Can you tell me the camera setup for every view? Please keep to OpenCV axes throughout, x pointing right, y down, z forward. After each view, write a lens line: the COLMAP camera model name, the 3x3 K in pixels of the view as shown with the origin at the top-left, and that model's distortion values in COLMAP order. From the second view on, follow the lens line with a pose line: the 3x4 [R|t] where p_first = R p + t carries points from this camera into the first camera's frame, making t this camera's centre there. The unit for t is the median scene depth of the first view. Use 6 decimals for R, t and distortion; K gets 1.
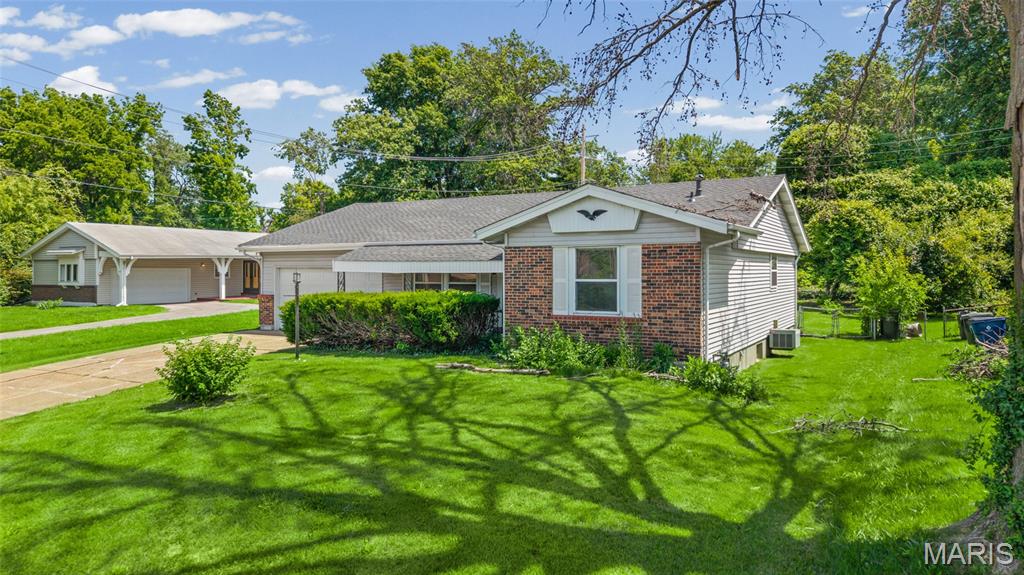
lens RADIAL K [[683.8, 0, 512.8], [0, 683.8, 261.0], [0, 0, 1]] dist [0.006444, 0.000008]
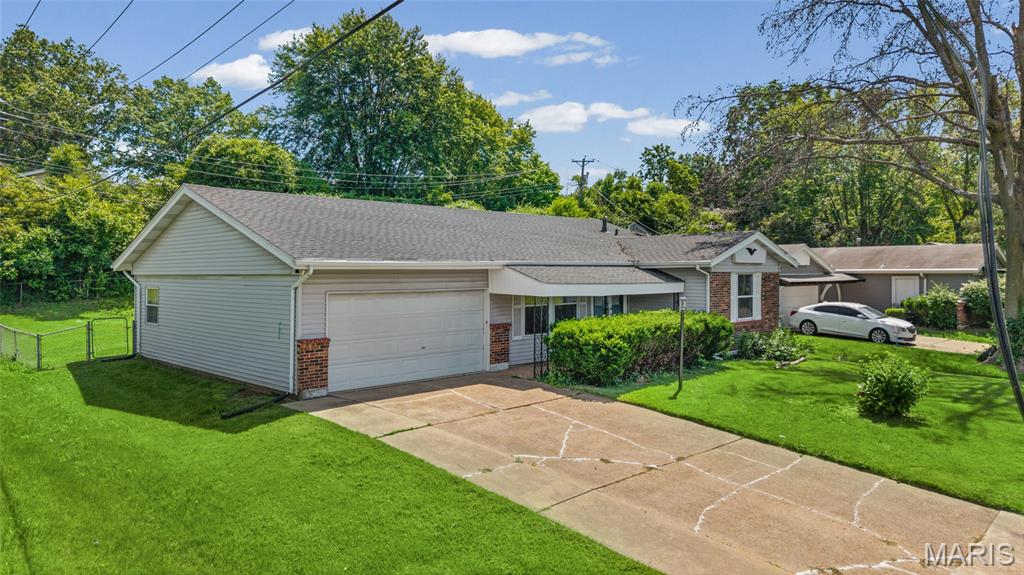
lens RADIAL K [[693.5, 0, 521.9], [0, 693.5, 284.2], [0, 0, 1]] dist [0.033135, -0.000628]
pose [[0.272493, -0.010402, 0.962101, -1.409292], [-0.008259, 0.999879, 0.013150, -0.012825], [-0.962122, -0.011529, 0.272375, 1.037342]]
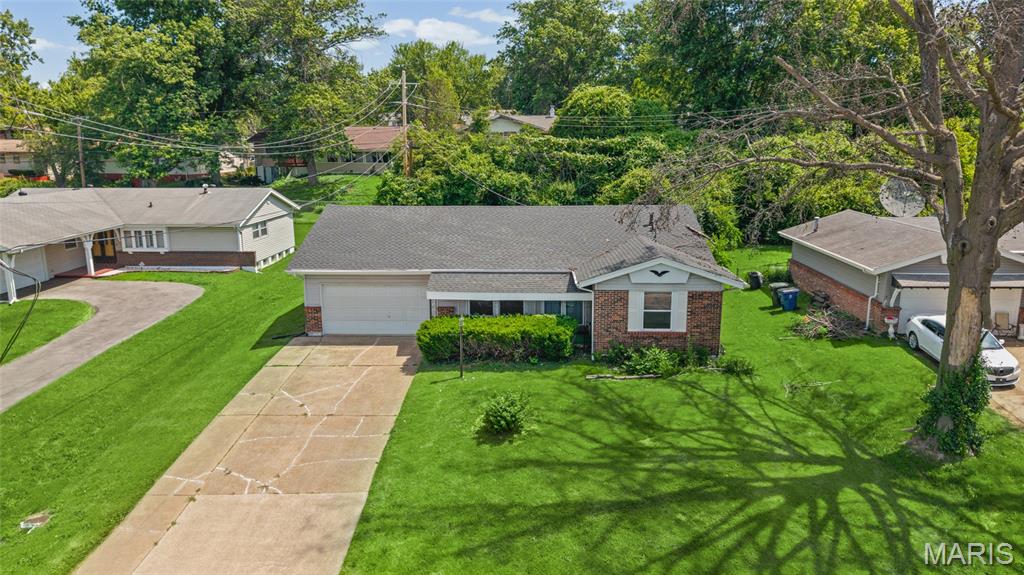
lens RADIAL K [[694.4, 0, 508.4], [0, 694.4, 285.2], [0, 0, 1]] dist [0.002201, -0.003747]
pose [[0.886570, -0.097090, 0.452290, -0.938746], [-0.005974, 0.975242, 0.221058, -0.396036], [-0.462555, -0.198686, 0.864041, -0.273058]]
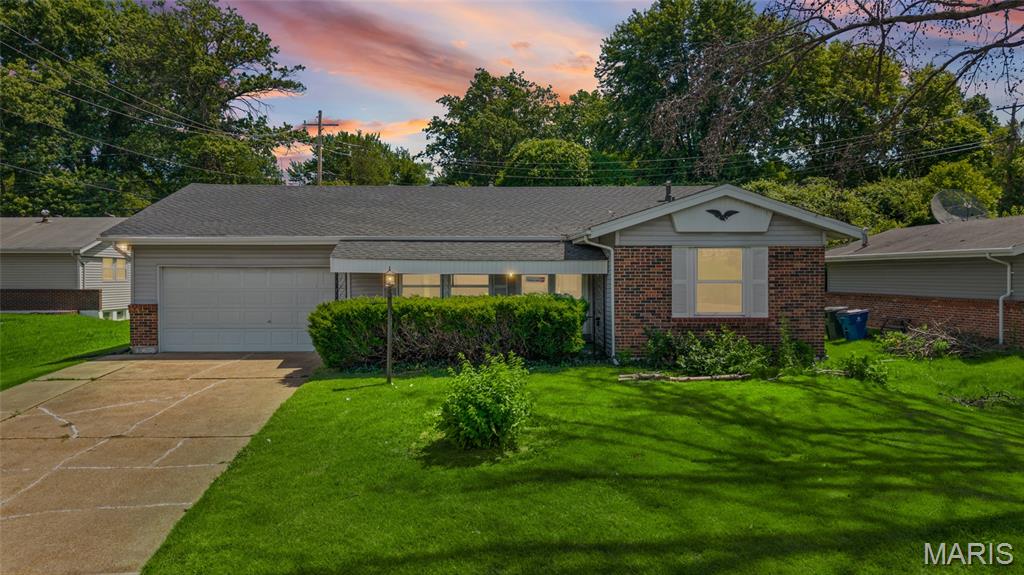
lens RADIAL K [[708.7, 0, 476.5], [0, 708.7, 293.8], [0, 0, 1]] dist [-0.000120, 0.000323]
pose [[0.856181, -0.009800, 0.516584, -0.699477], [-0.010561, 0.999279, 0.036462, 0.012029], [-0.516569, -0.036674, 0.855460, 0.295243]]
